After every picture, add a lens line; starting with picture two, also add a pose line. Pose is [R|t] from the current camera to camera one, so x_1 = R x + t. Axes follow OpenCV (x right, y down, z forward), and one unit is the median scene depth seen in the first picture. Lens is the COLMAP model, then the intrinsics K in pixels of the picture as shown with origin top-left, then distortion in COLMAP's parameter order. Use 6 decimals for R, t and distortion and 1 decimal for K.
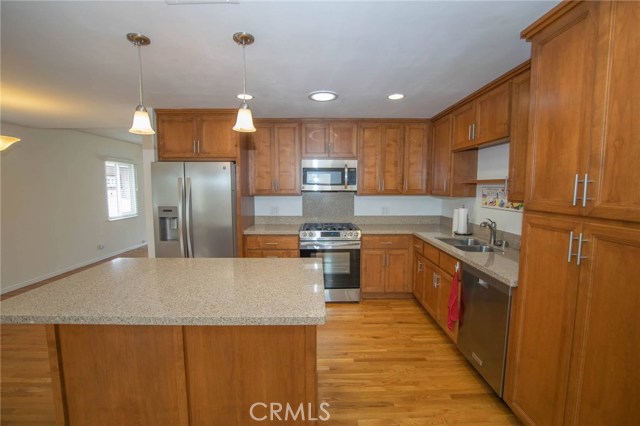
lens RADIAL K [[285.1, 0, 320.7], [0, 285.1, 211.5], [0, 0, 1]] dist [-0.035899, 0.005808]
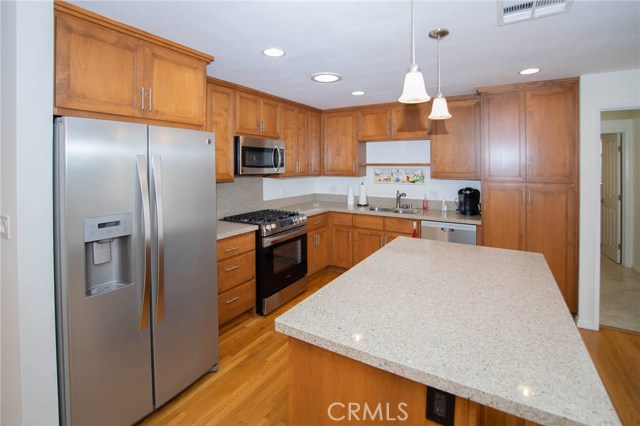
lens RADIAL K [[301.5, 0, 324.6], [0, 301.5, 167.4], [0, 0, 1]] dist [-0.030742, 0.000075]
pose [[0.521766, -0.006972, 0.853060, -0.777888], [0.075608, 0.996409, -0.038101, -0.052468], [-0.849731, 0.084378, 0.520420, 0.437675]]
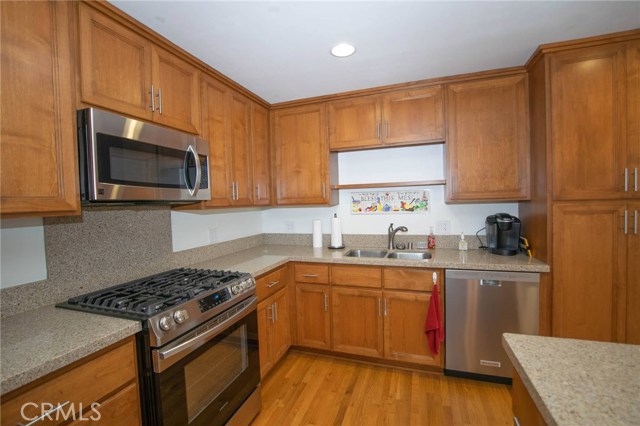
lens RADIAL K [[285.1, 0, 320.7], [0, 285.1, 211.5], [0, 0, 1]] dist [-0.035899, 0.005808]
pose [[0.337347, -0.039599, 0.940547, -0.338124], [0.113851, 0.993497, 0.000994, -0.036842], [-0.934470, 0.106747, 0.339662, 0.767357]]
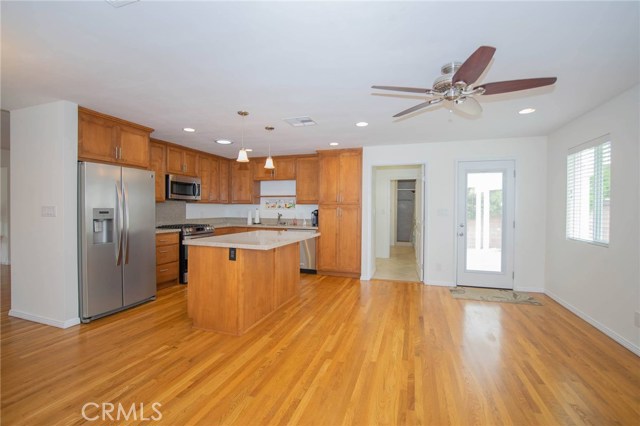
lens RADIAL K [[285.1, 0, 320.7], [0, 285.1, 211.5], [0, 0, 1]] dist [-0.035899, 0.005808]
pose [[0.324727, -0.007278, 0.945780, -1.235312], [0.076537, 0.996893, -0.018607, 0.070969], [-0.942706, 0.078429, 0.324275, -0.045397]]
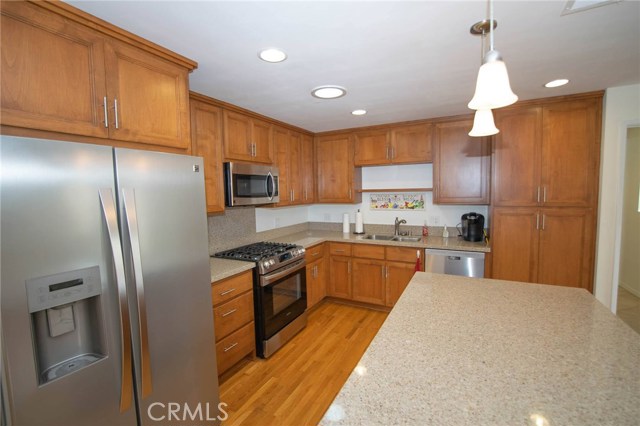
lens RADIAL K [[285.1, 0, 320.7], [0, 285.1, 211.5], [0, 0, 1]] dist [-0.035899, 0.005808]
pose [[0.470801, -0.074712, 0.879070, -0.687673], [0.100021, 0.994504, 0.030955, -0.071069], [-0.876552, 0.073352, 0.475686, 0.569865]]
